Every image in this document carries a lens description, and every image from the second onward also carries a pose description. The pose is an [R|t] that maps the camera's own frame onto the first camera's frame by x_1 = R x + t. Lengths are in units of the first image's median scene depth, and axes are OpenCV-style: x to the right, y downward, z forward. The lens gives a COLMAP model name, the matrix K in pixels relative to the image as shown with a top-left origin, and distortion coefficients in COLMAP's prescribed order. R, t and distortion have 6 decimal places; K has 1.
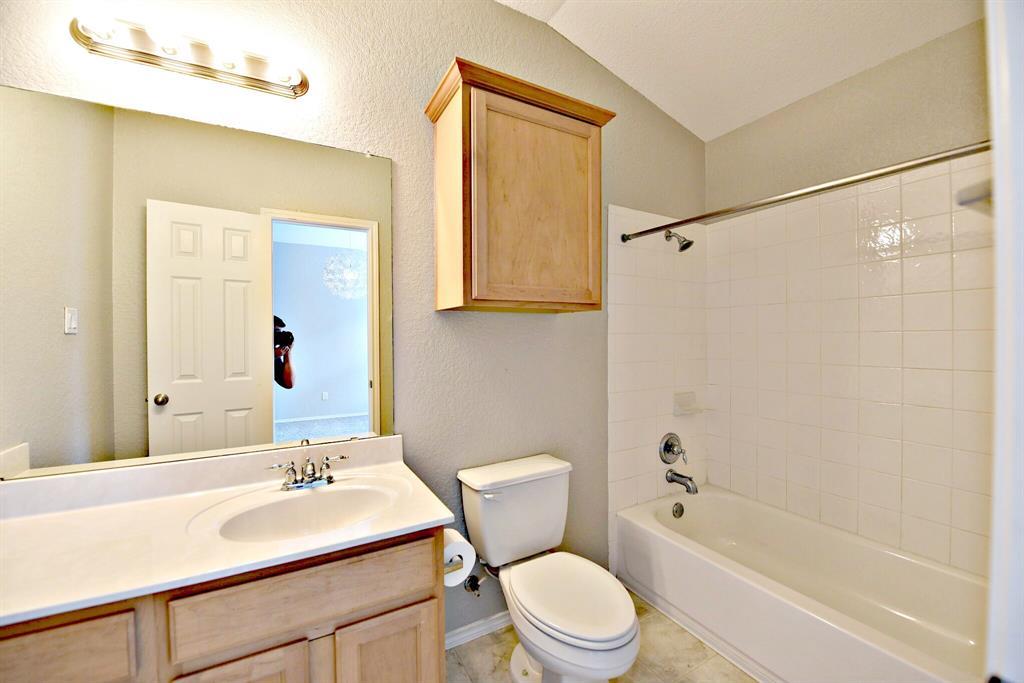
lens RADIAL K [[407.3, 0, 510.7], [0, 407.3, 340.2], [0, 0, 1]] dist [-0.020722, -0.001009]
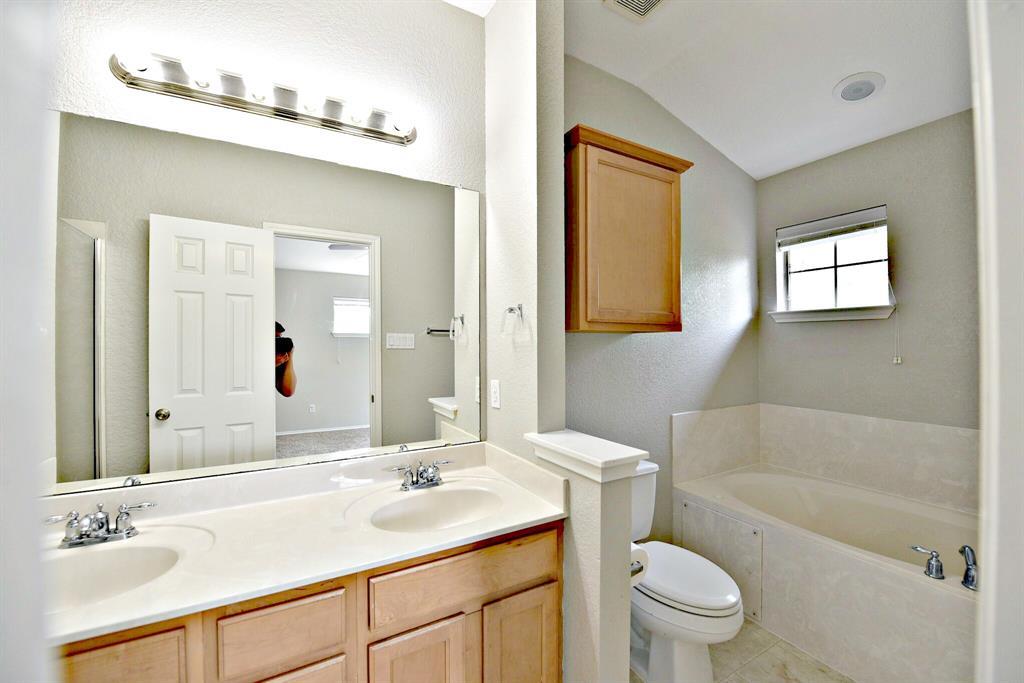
lens RADIAL K [[407.3, 0, 511.8], [0, 407.3, 340.8], [0, 0, 1]] dist [-0.020722, -0.001009]
pose [[0.999916, 0.000362, 0.012943, -0.259537], [0.000061, 0.999465, -0.032706, -0.005873], [-0.012948, 0.032704, 0.999381, -0.135700]]
